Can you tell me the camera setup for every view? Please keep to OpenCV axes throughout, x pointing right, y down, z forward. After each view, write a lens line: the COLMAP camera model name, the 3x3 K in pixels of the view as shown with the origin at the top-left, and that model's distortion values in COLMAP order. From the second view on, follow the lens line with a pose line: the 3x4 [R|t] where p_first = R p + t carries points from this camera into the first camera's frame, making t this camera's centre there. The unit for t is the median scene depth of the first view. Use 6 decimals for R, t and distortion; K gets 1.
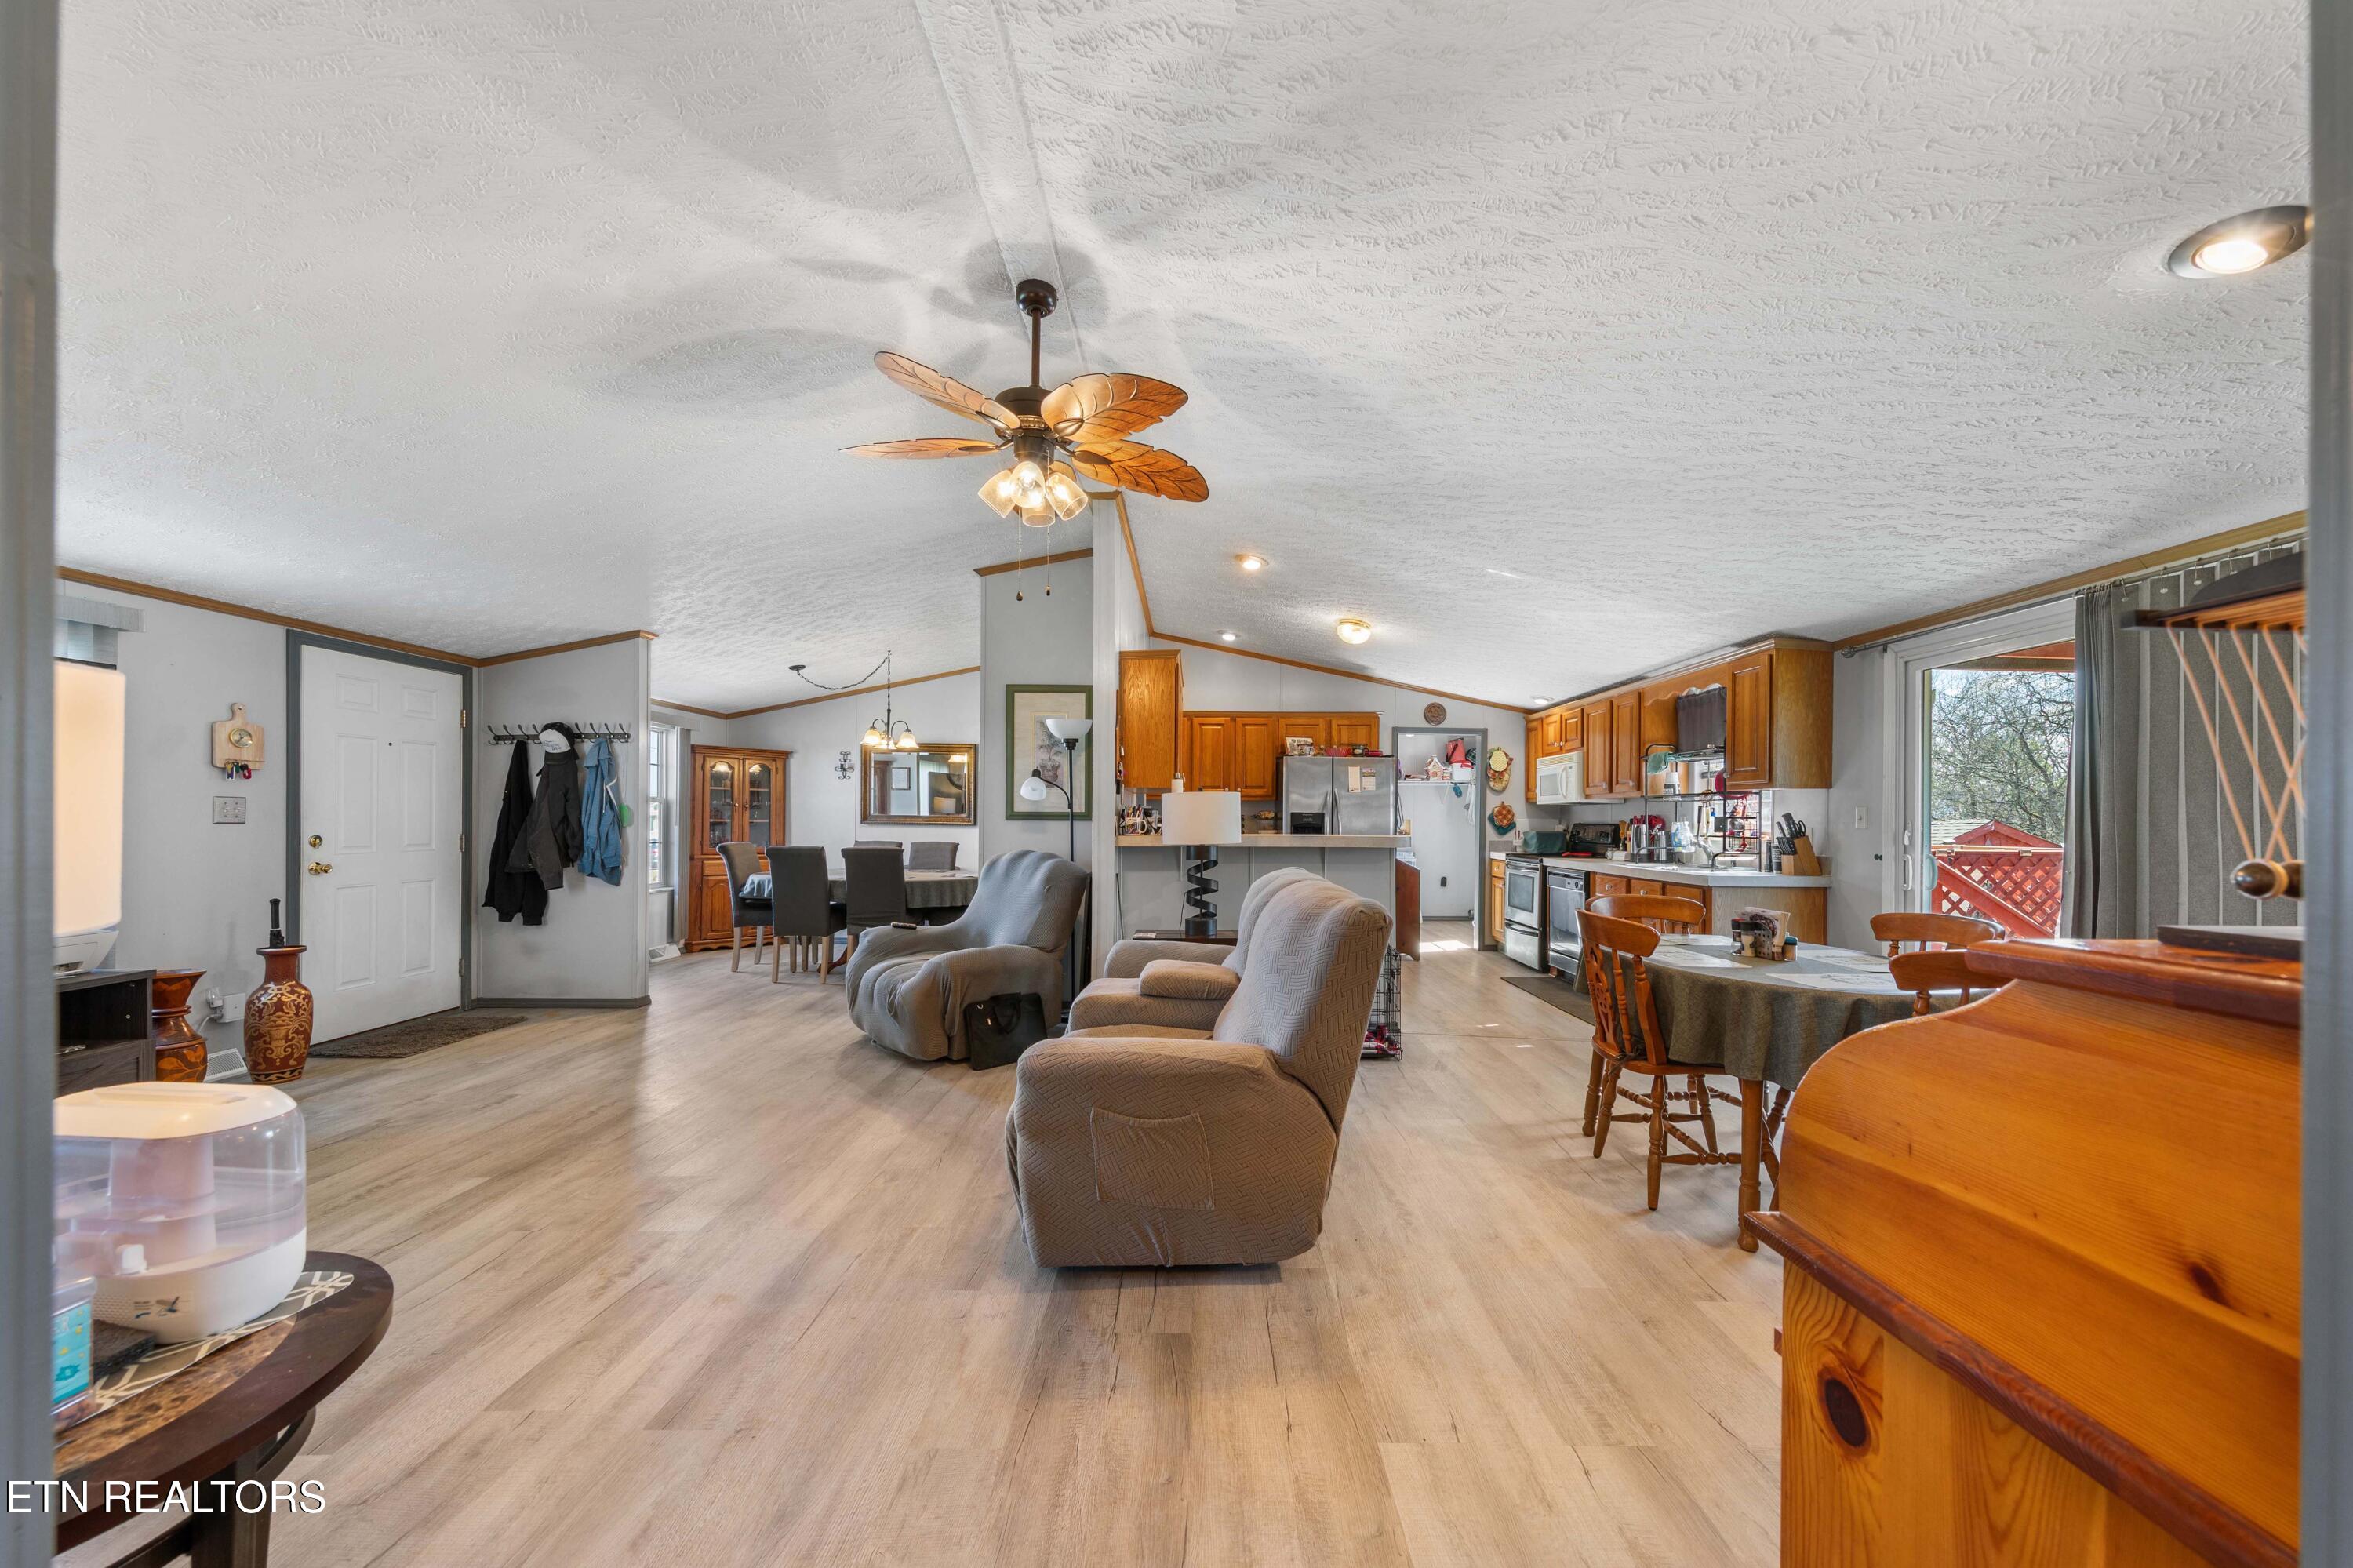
lens RADIAL K [[831.1, 0, 1202.5], [0, 831.1, 817.7], [0, 0, 1]] dist [0.006345, -0.000029]
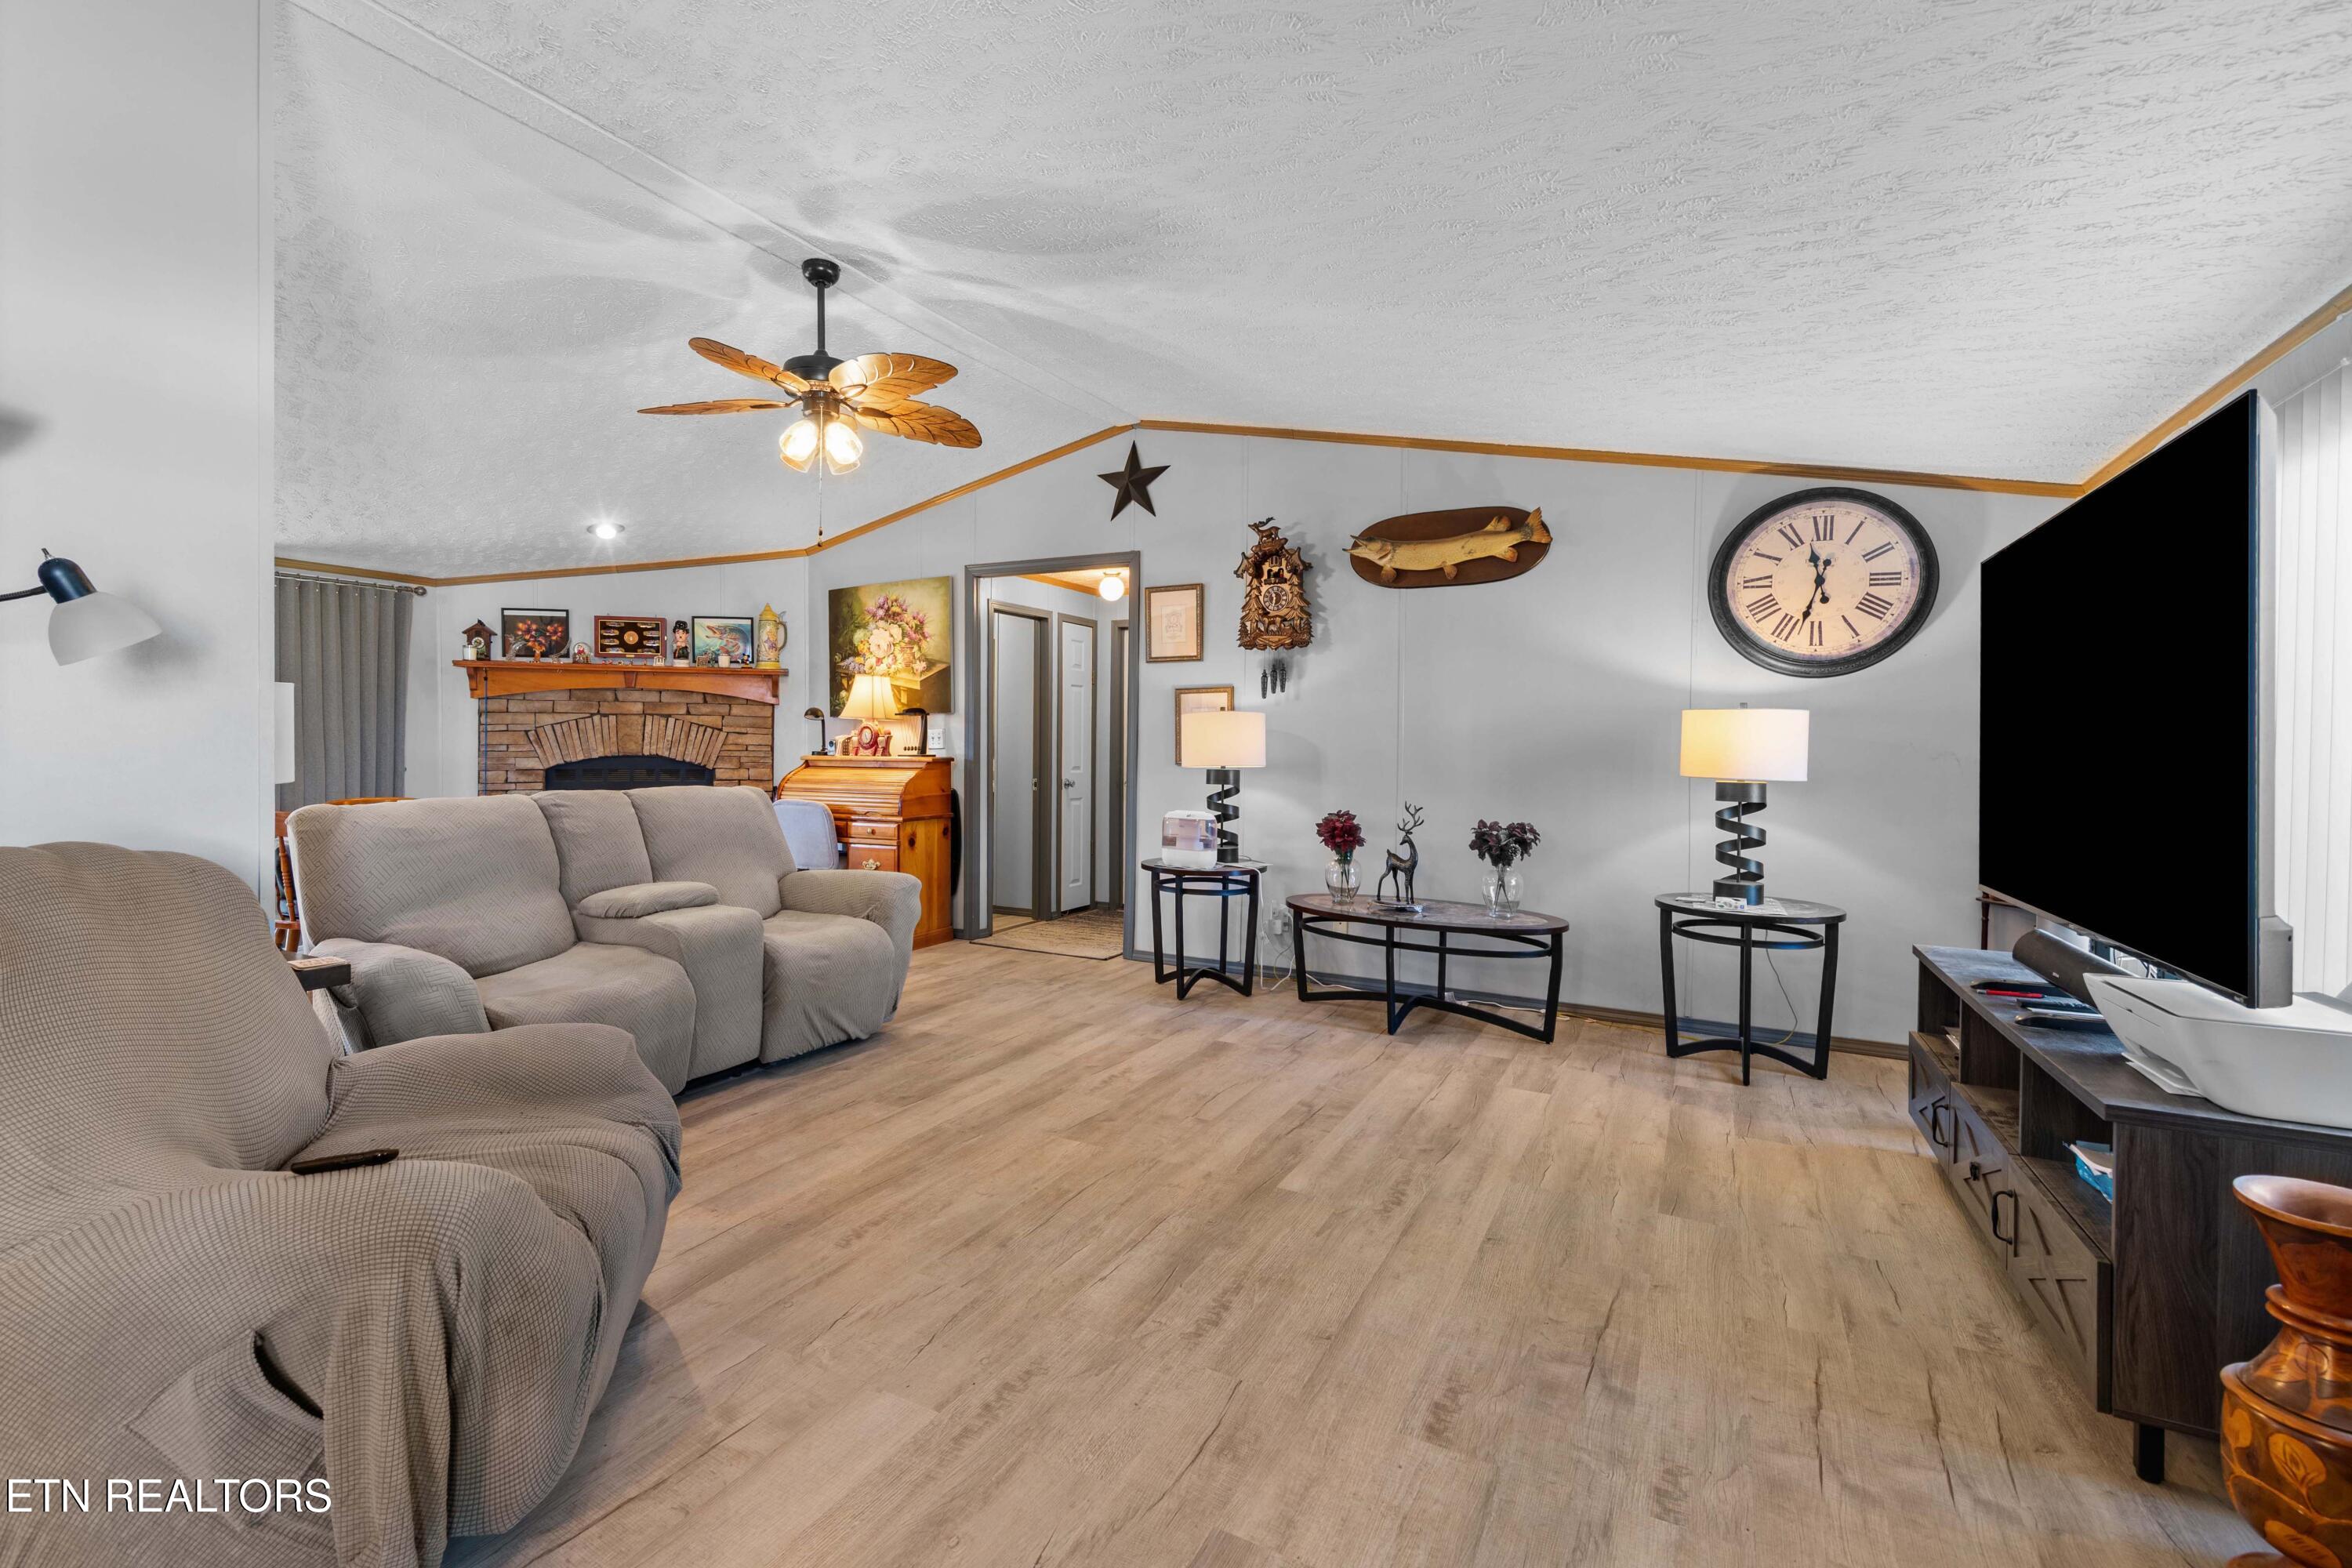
lens RADIAL K [[1063.3, 0, 1095.1], [0, 1063.3, 751.0], [0, 0, 1]] dist [0.008906, -0.000118]
pose [[-0.856616, -0.015575, 0.515719, -0.713999], [-0.014078, 0.999878, 0.006813, 0.000439], [-0.515762, -0.001424, -0.856731, 1.152694]]
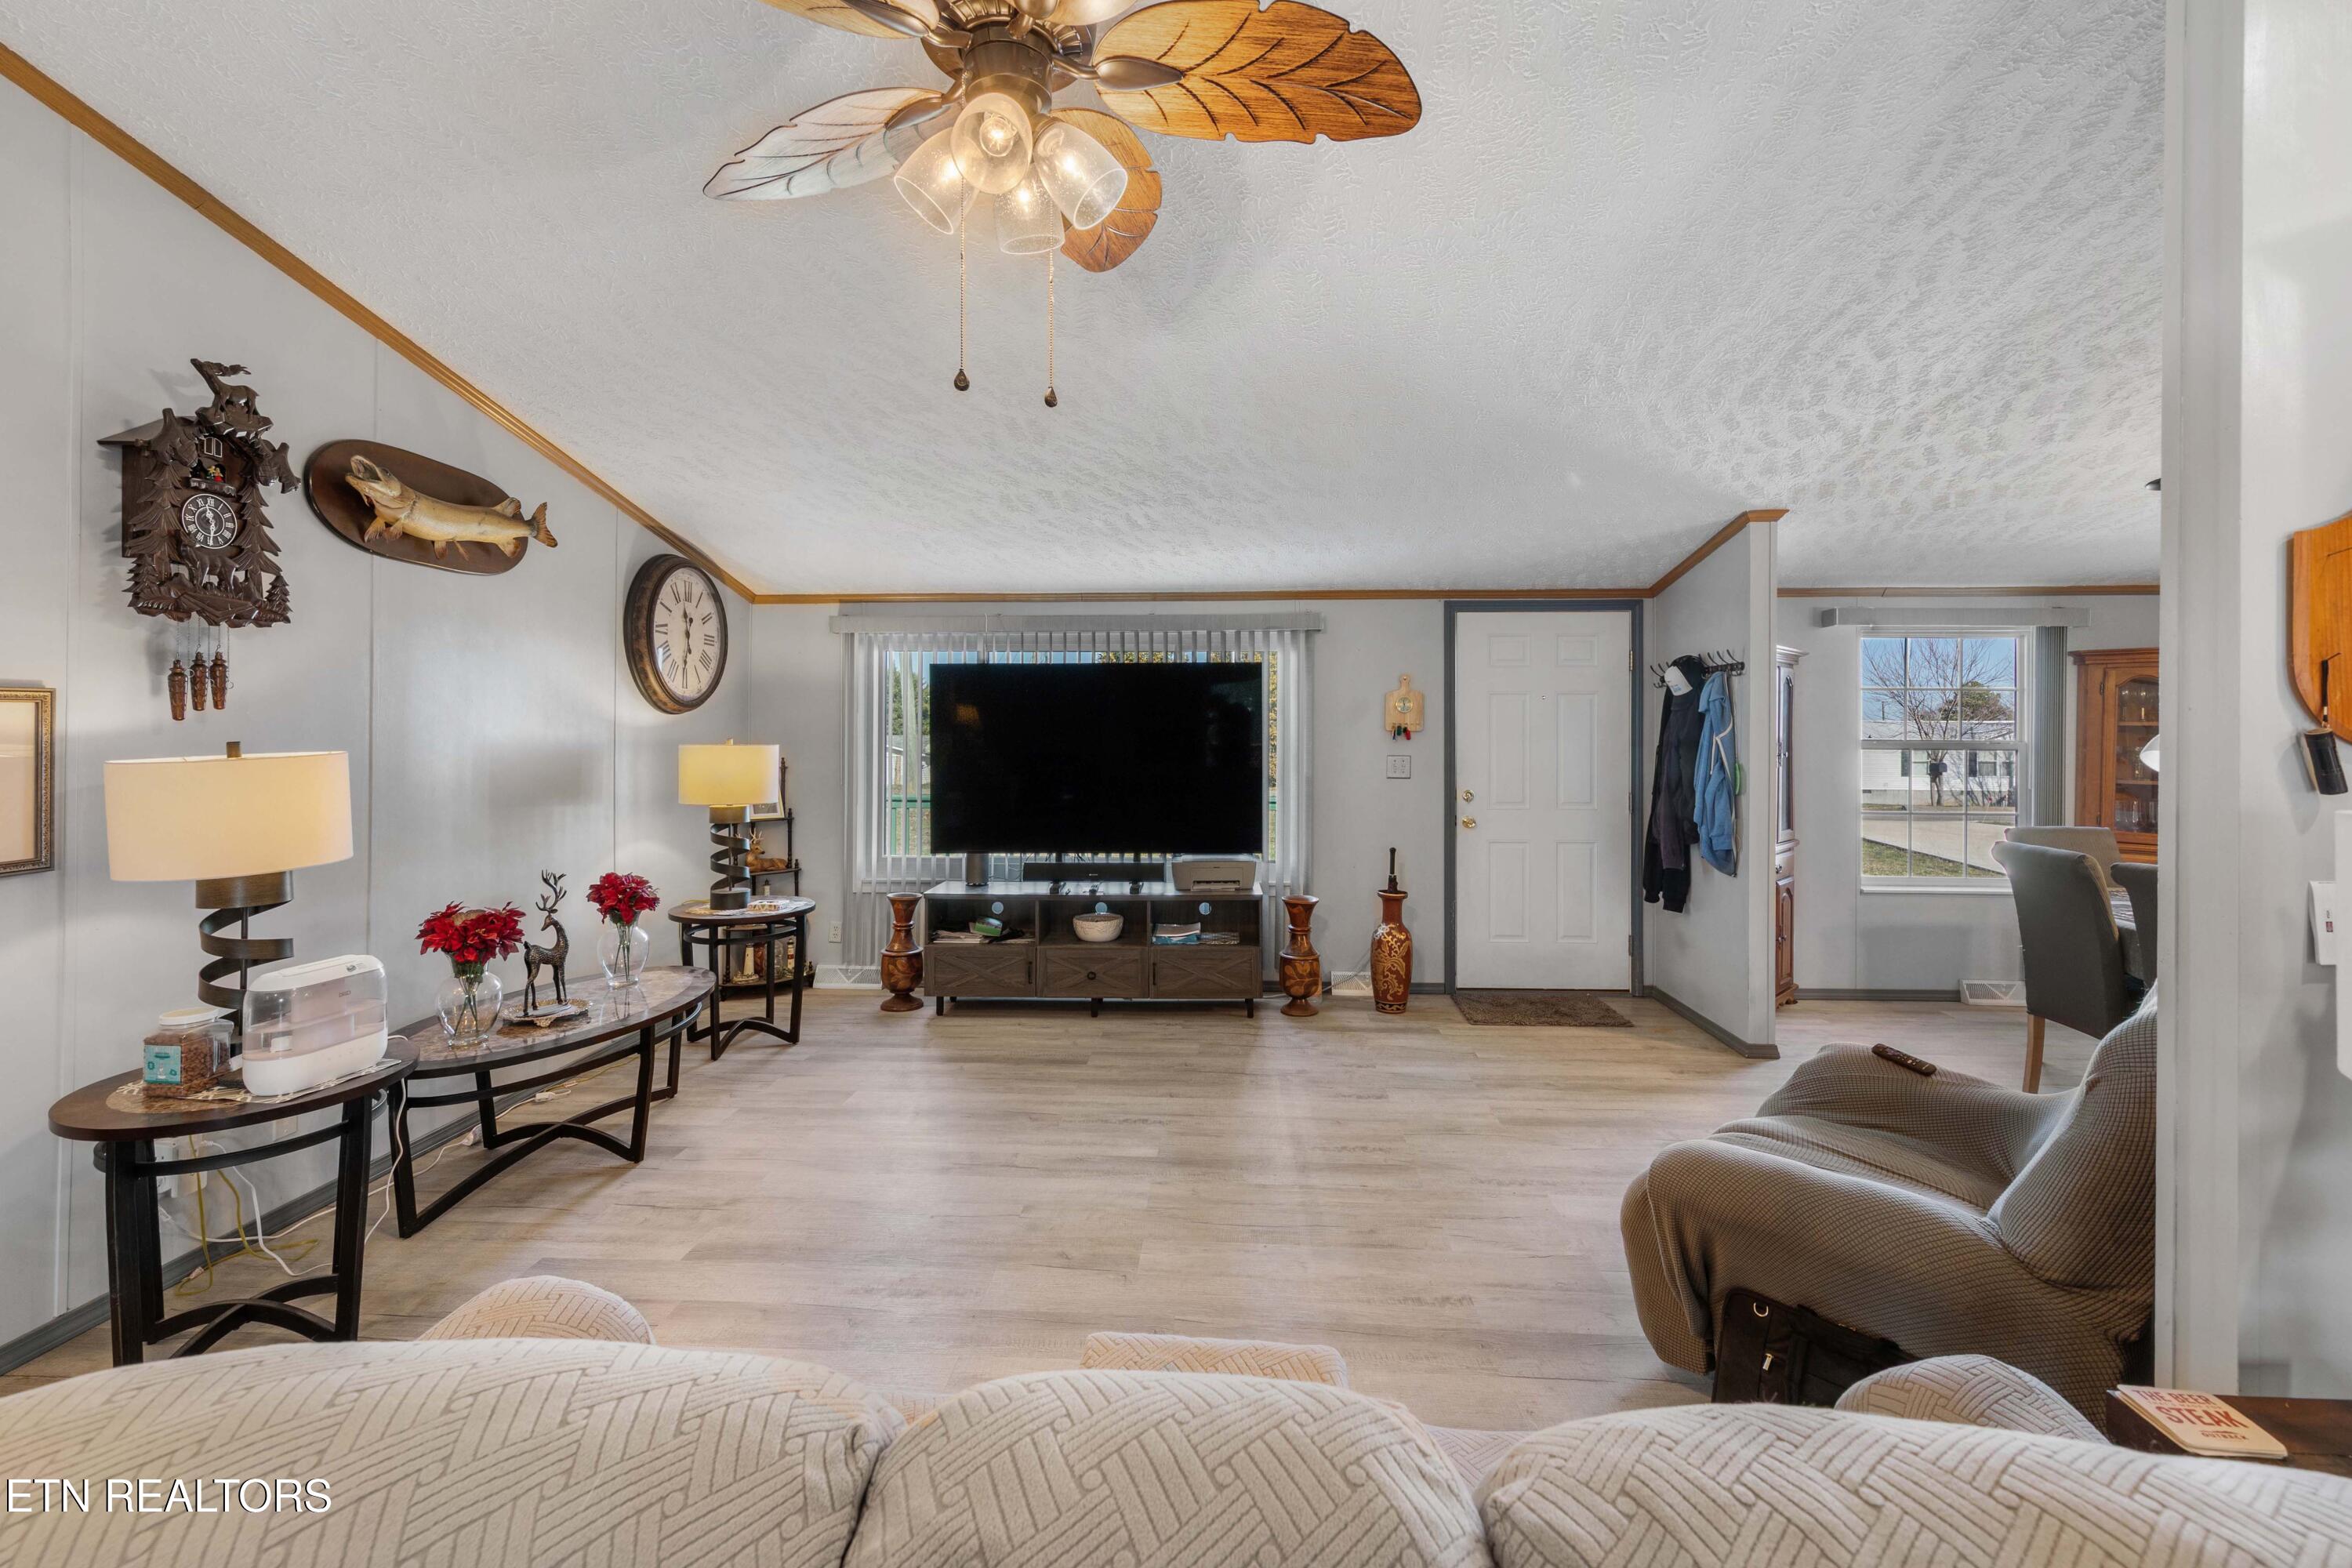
lens RADIAL K [[999.5, 0, 1183.4], [0, 999.5, 736.5], [0, 0, 1]] dist [0.002552, -0.000082]
pose [[-0.061712, 0.000281, -0.998094, 0.198214], [-0.000976, 0.999999, 0.000342, -0.042326], [0.998093, 0.000995, -0.061712, 0.642407]]
